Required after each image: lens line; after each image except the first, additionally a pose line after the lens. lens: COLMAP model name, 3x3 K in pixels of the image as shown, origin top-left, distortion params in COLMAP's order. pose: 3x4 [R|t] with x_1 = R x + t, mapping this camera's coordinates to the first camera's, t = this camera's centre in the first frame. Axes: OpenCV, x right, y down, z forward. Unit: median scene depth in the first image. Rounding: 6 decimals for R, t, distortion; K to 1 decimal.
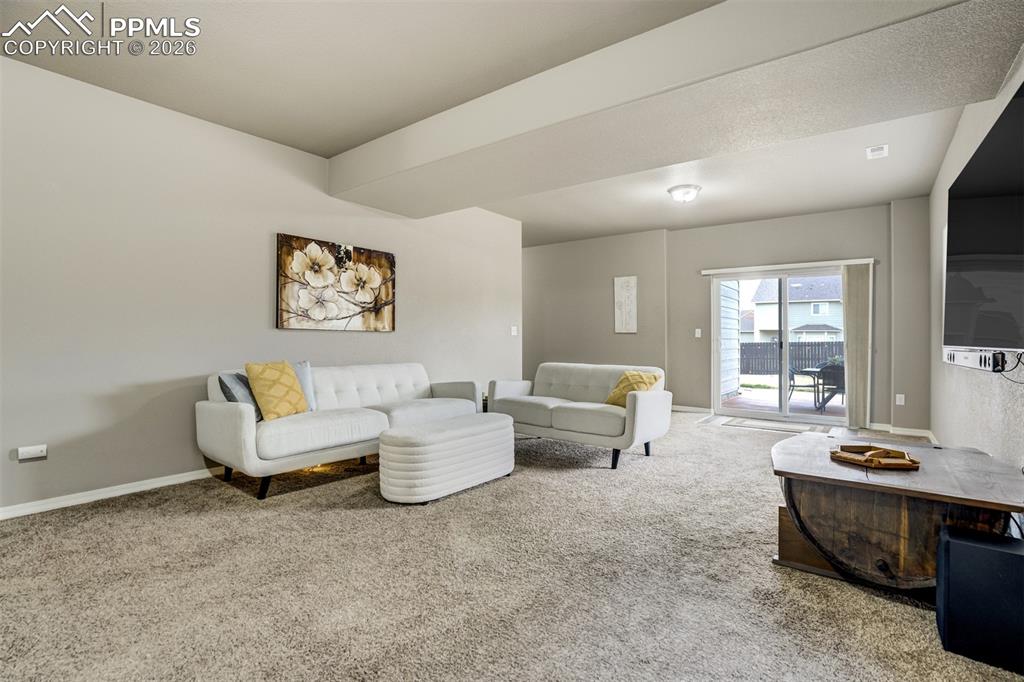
lens RADIAL K [[474.7, 0, 512.0], [0, 474.7, 341.0], [0, 0, 1]] dist [-0.029759, -0.000012]
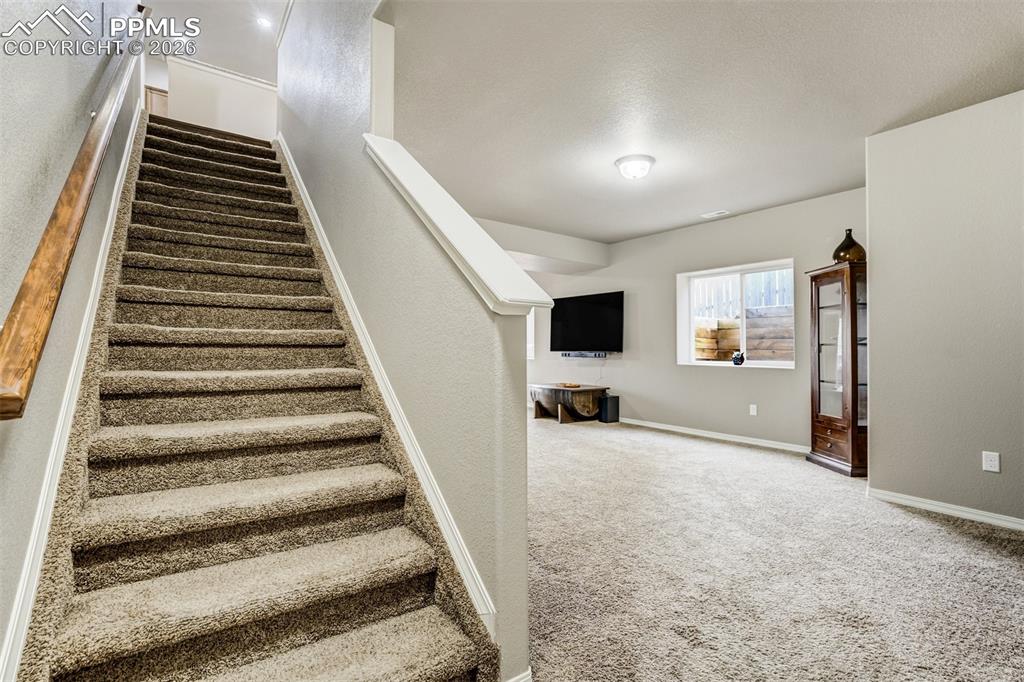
lens RADIAL K [[484.9, 0, 510.9], [0, 484.9, 347.0], [0, 0, 1]] dist [-0.002803, -0.000006]
pose [[0.306123, -0.003407, 0.951986, -1.288146], [0.001445, 0.999994, 0.003114, -0.013481], [-0.951991, 0.000422, 0.306126, 0.179382]]
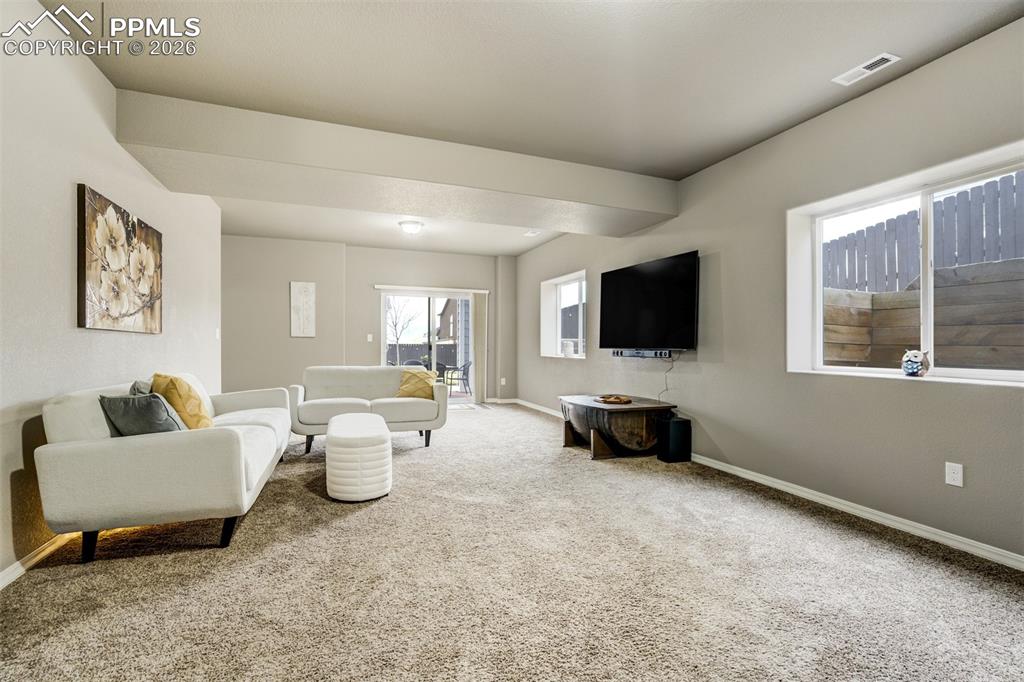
lens RADIAL K [[484.9, 0, 510.9], [0, 484.9, 347.0], [0, 0, 1]] dist [-0.002803, -0.000006]
pose [[0.530444, -0.006054, 0.847698, -0.686078], [0.001128, 0.999979, 0.006436, -0.003344], [-0.847719, -0.002458, 0.530439, 0.111211]]
